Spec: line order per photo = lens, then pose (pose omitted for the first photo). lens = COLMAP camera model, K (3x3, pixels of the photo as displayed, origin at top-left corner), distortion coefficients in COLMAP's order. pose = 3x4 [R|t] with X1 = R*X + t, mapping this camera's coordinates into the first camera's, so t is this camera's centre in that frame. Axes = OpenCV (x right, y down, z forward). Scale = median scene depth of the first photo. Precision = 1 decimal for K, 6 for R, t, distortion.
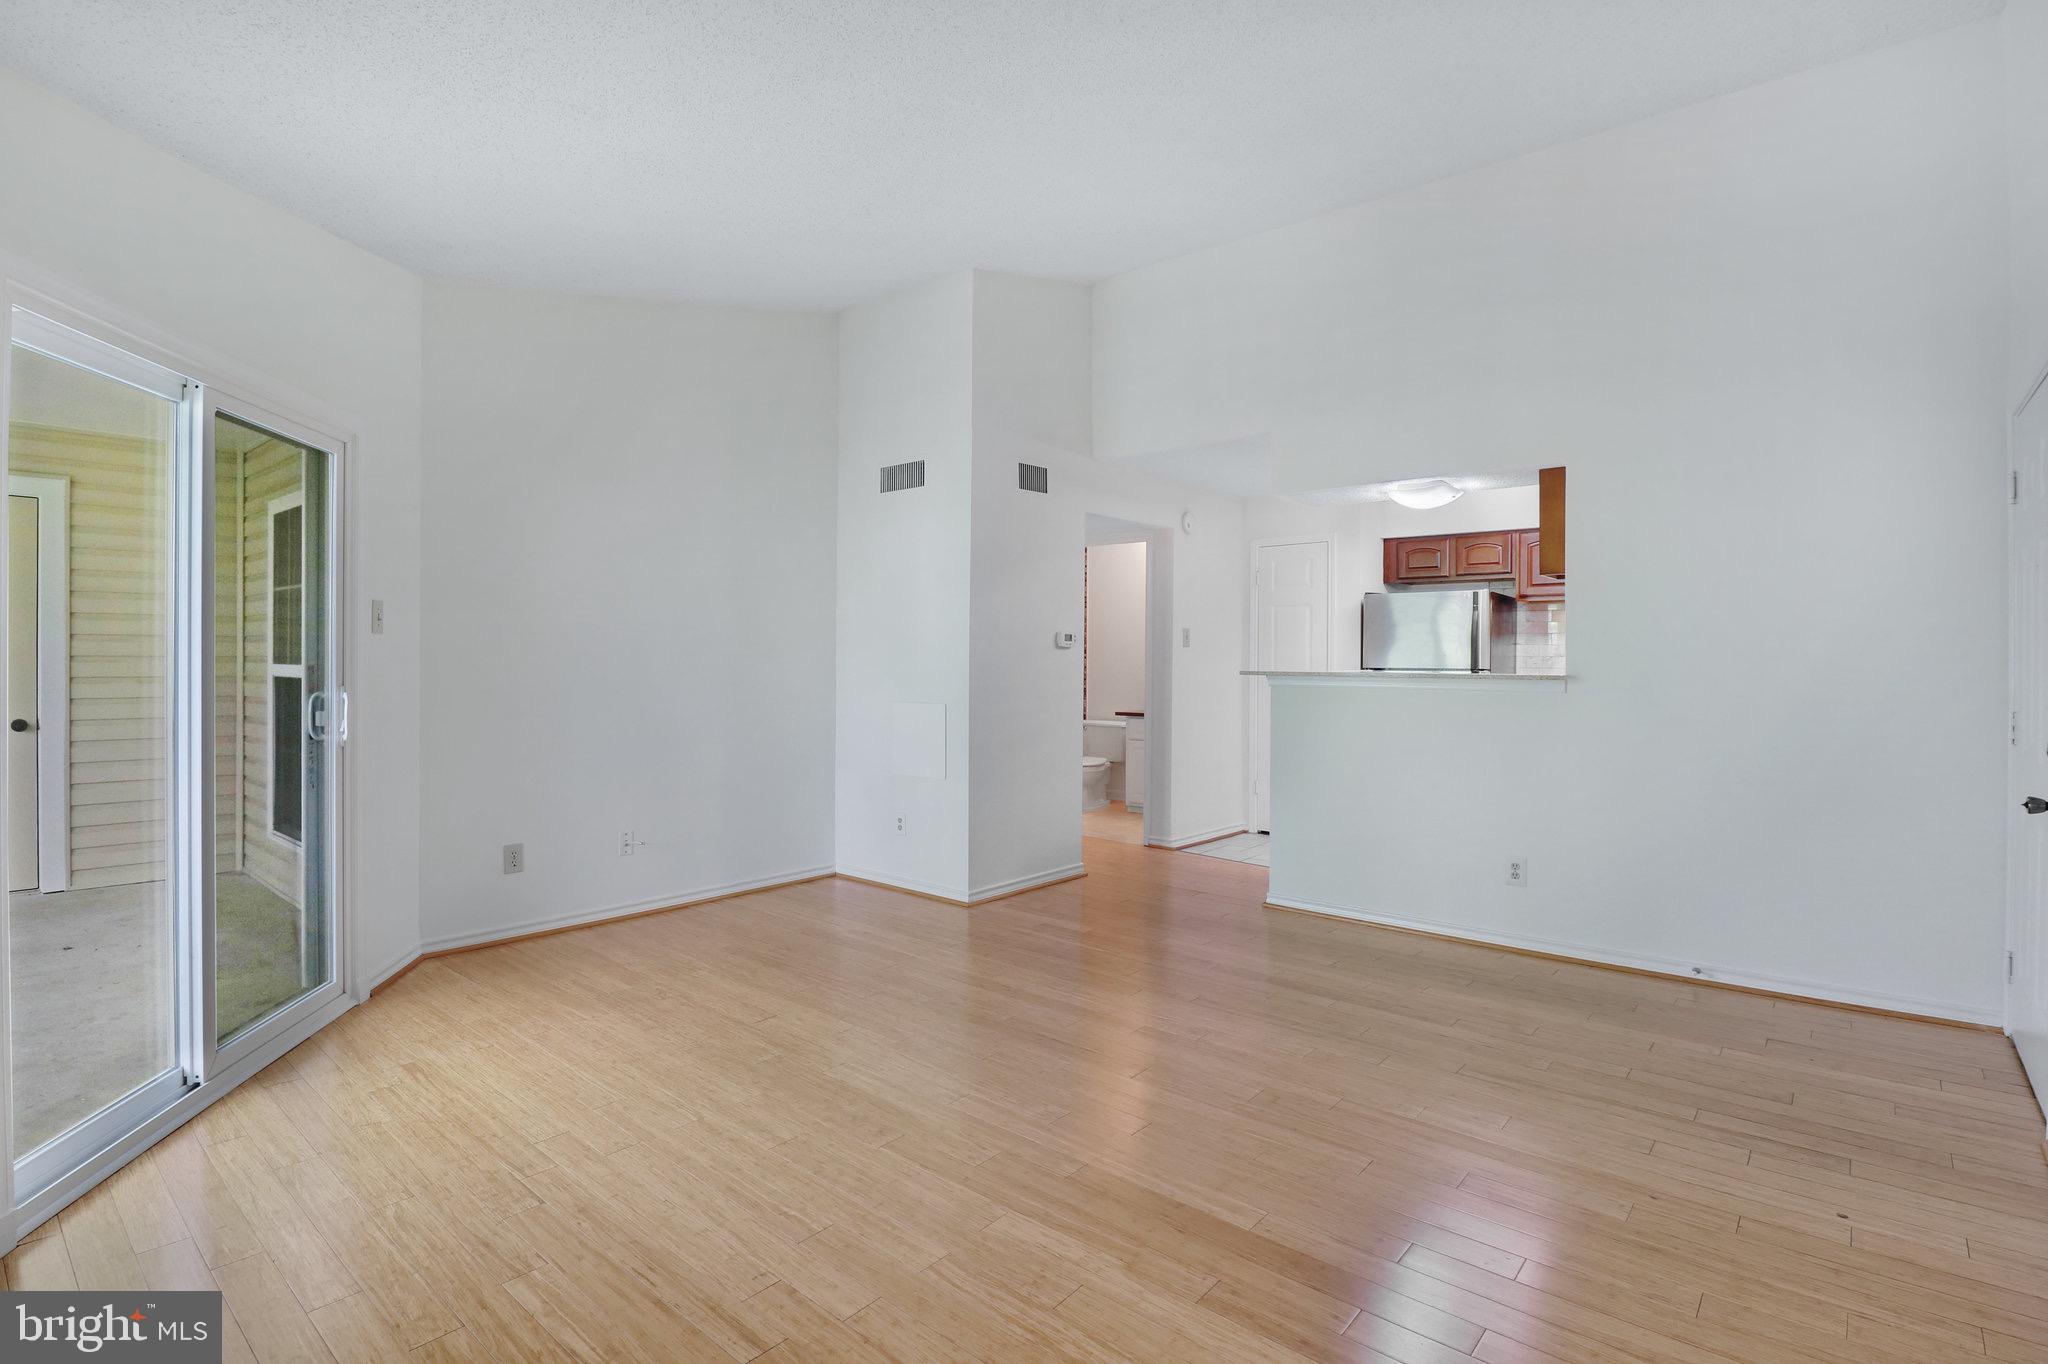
lens RADIAL K [[989.9, 0, 1000.6], [0, 989.9, 665.5], [0, 0, 1]] dist [0.001523, -0.013249]
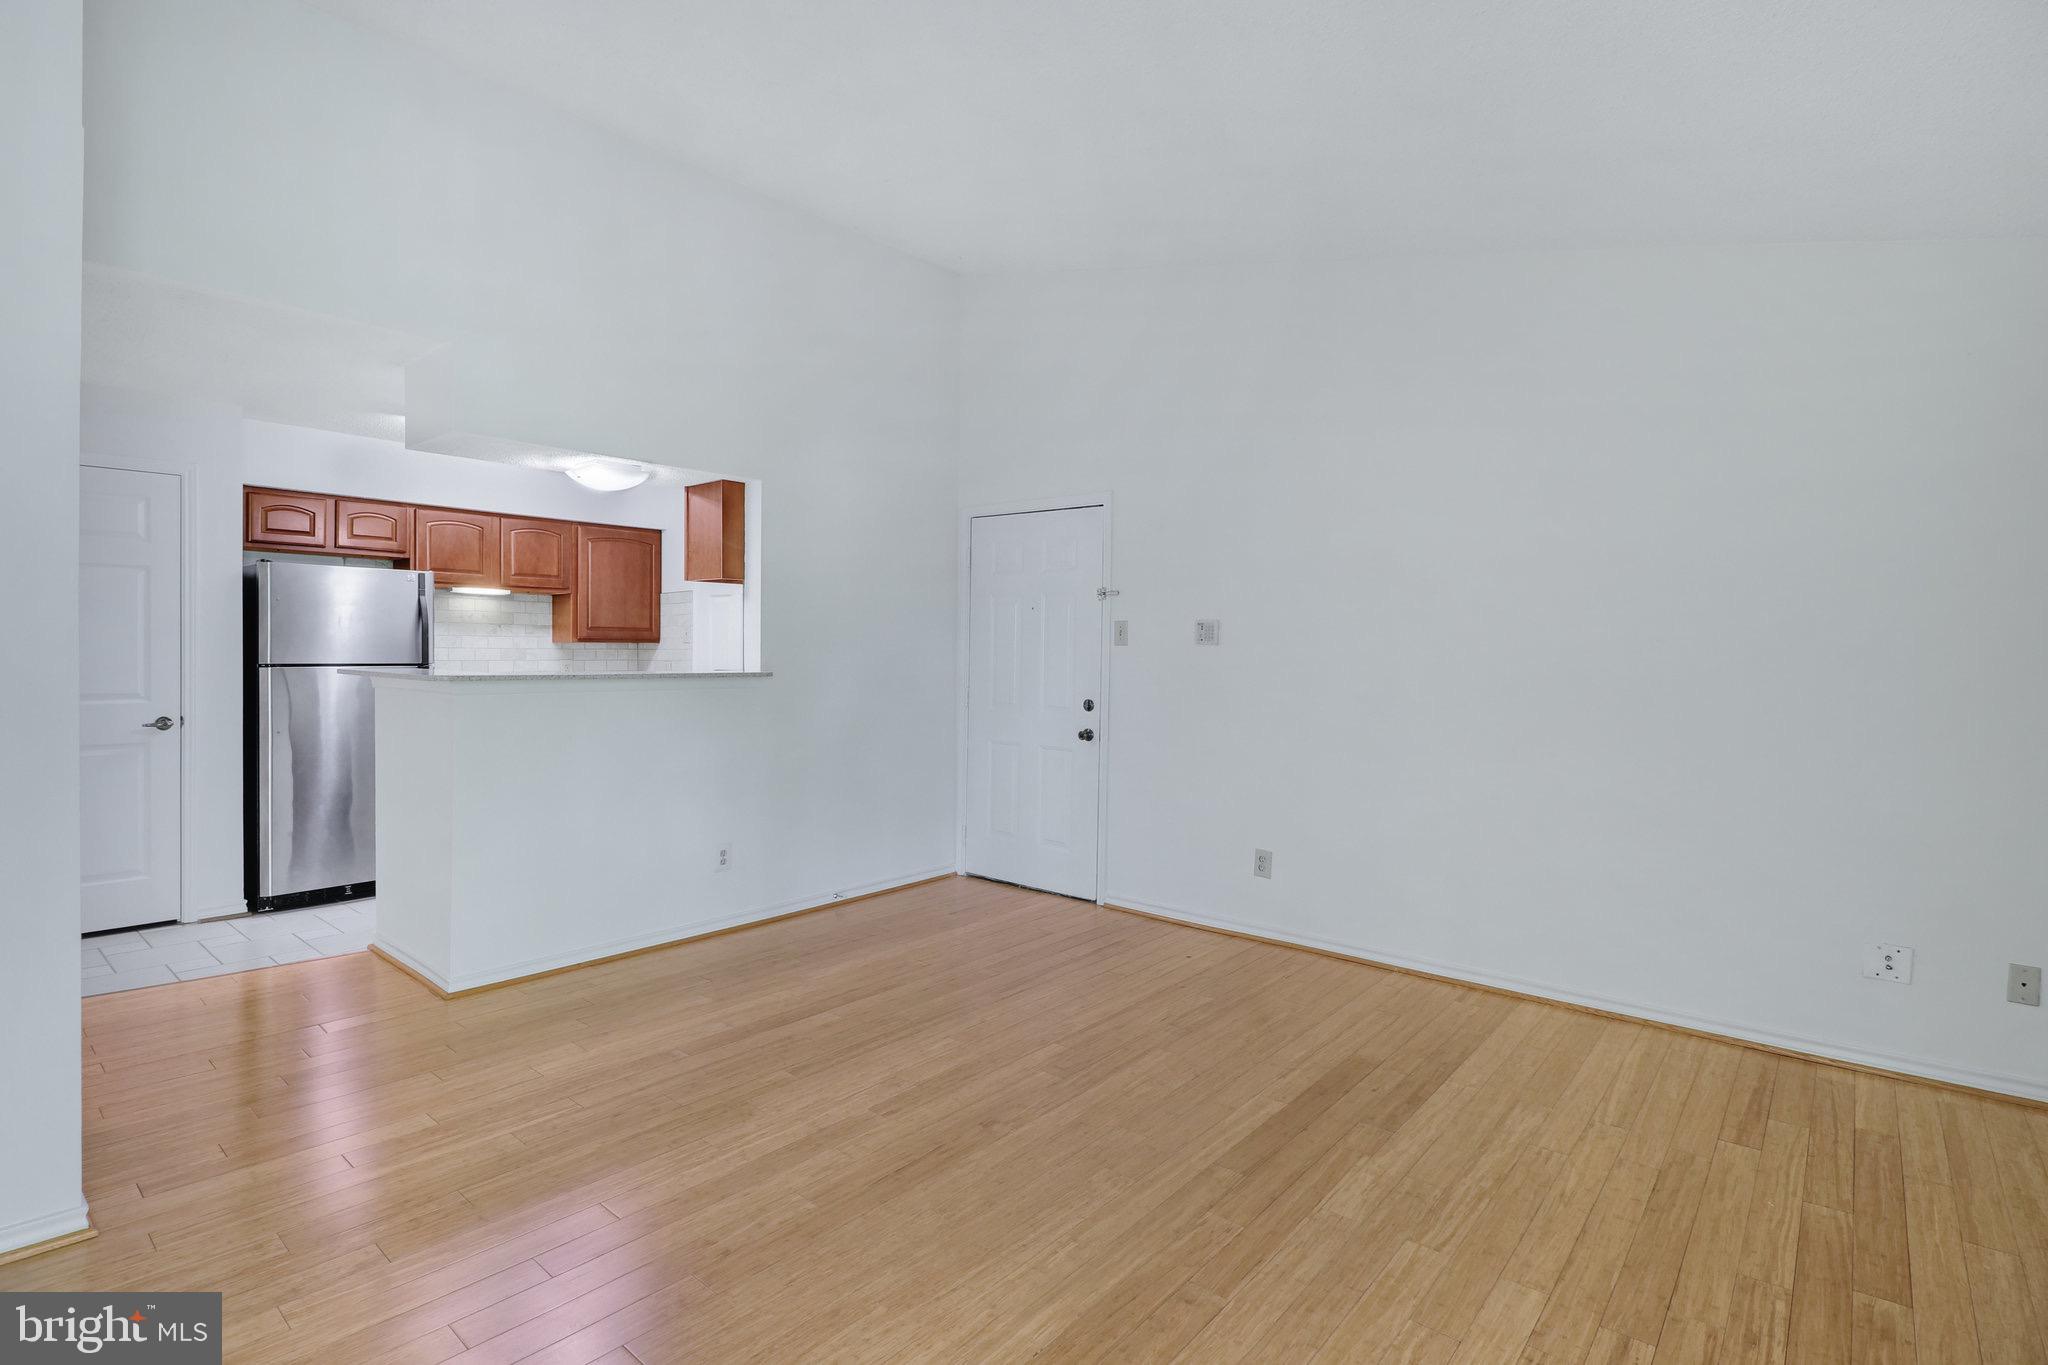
lens RADIAL K [[981.9, 0, 1018.3], [0, 981.9, 663.2], [0, 0, 1]] dist [0.001106, -0.014901]
pose [[-0.014268, -0.016893, 0.999755, -0.617965], [-0.004361, 0.999849, 0.016832, -0.021294], [-0.999889, -0.004120, -0.014340, 0.819931]]
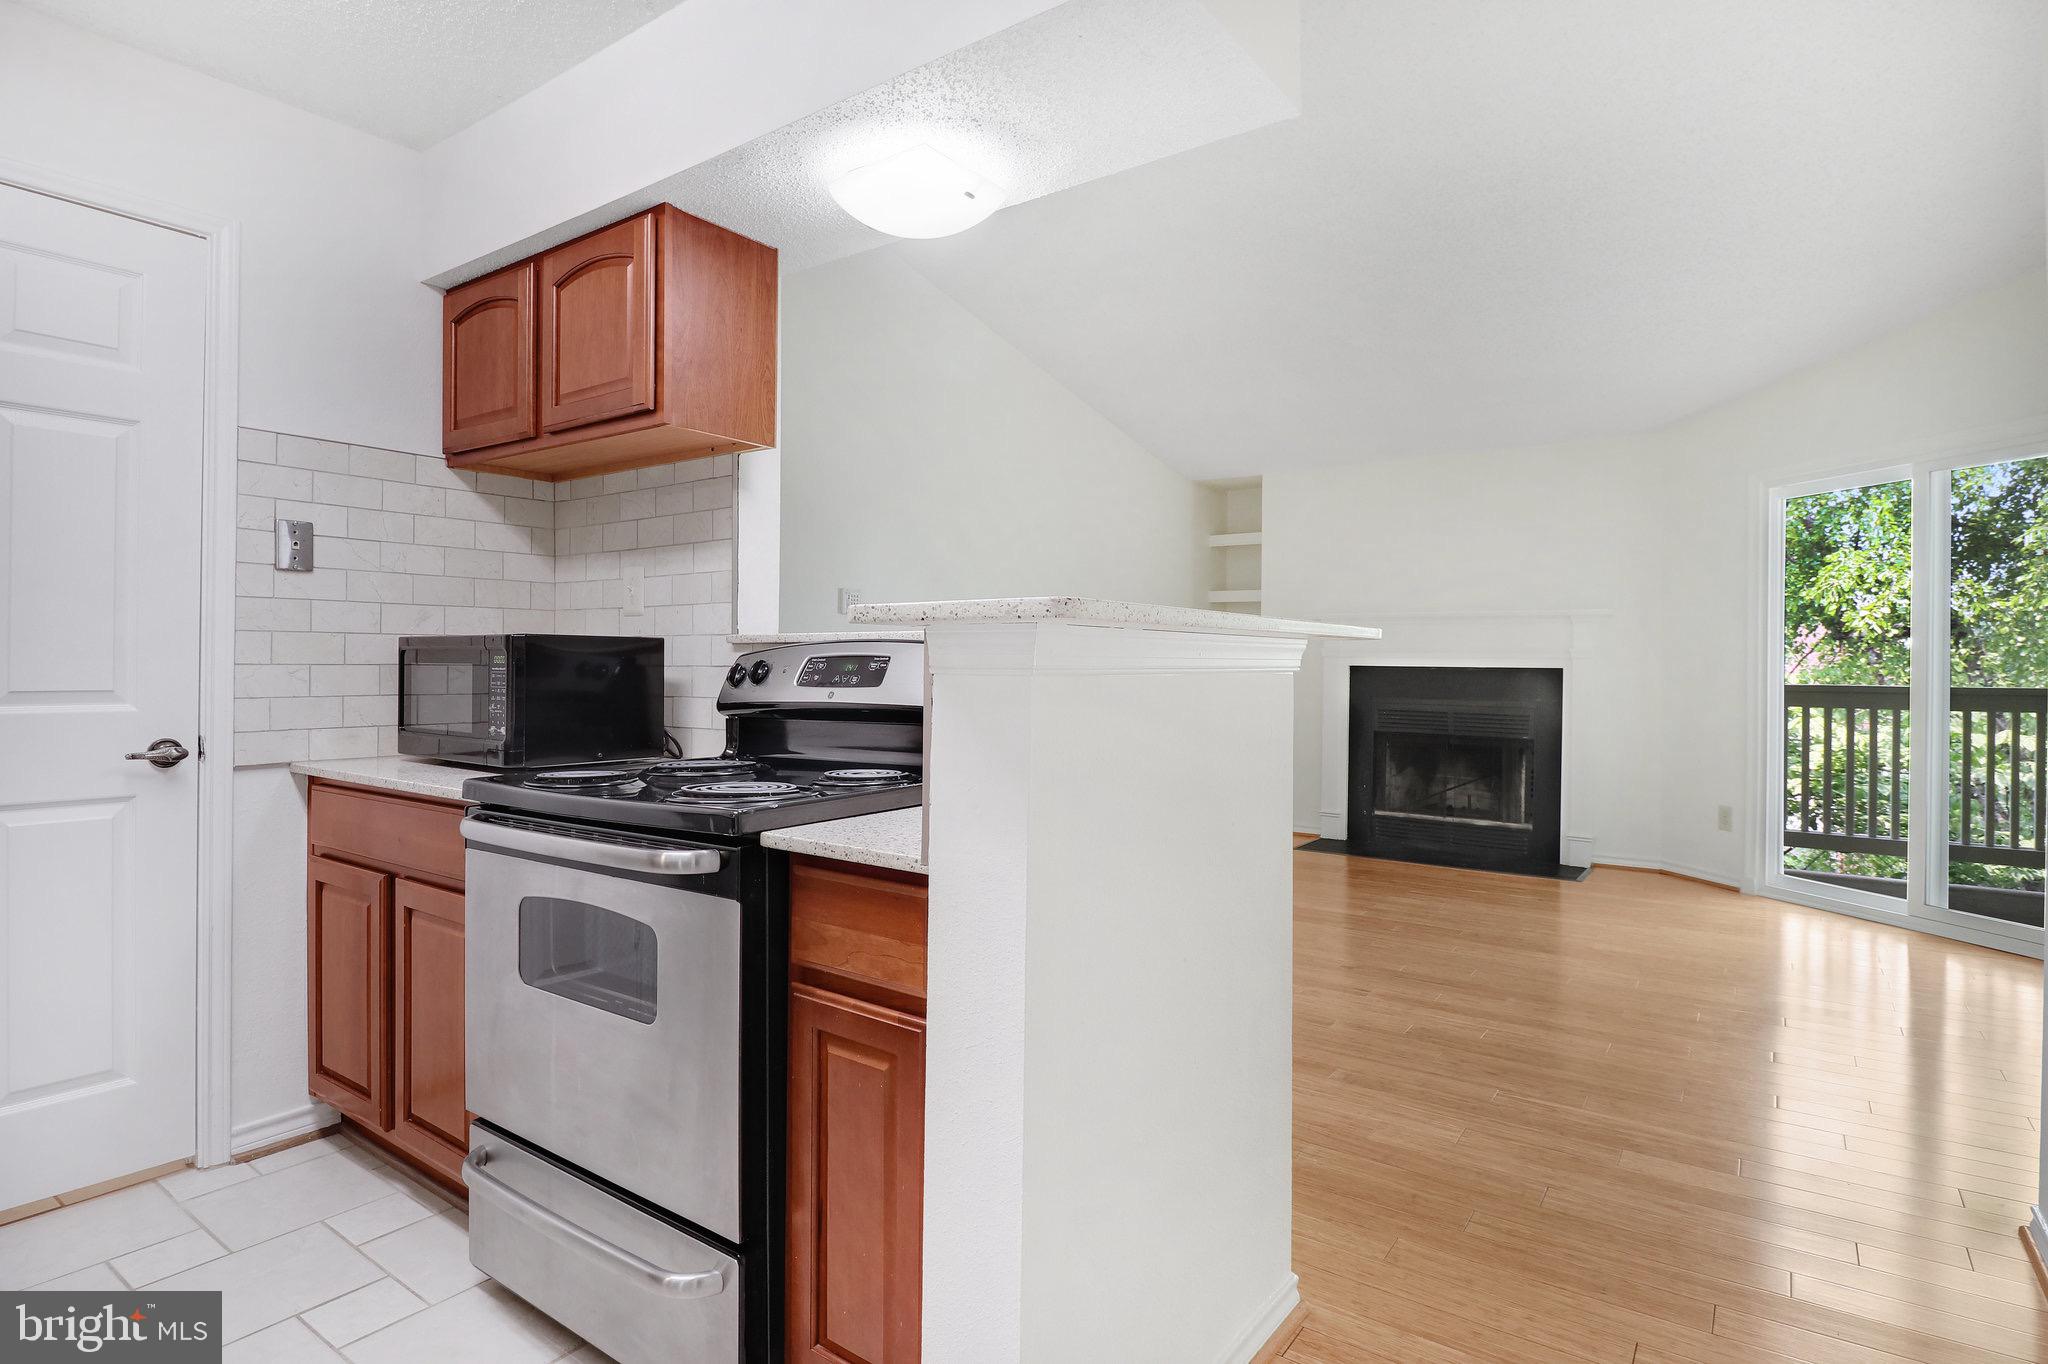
lens RADIAL K [[1048.7, 0, 1018.1], [0, 1048.7, 671.0], [0, 0, 1]] dist [-0.002447, -0.000460]
pose [[-0.995607, -0.007476, -0.093329, 0.550135], [-0.008805, 0.999865, 0.013837, 0.023741], [0.093213, 0.014598, -0.995539, 1.856575]]
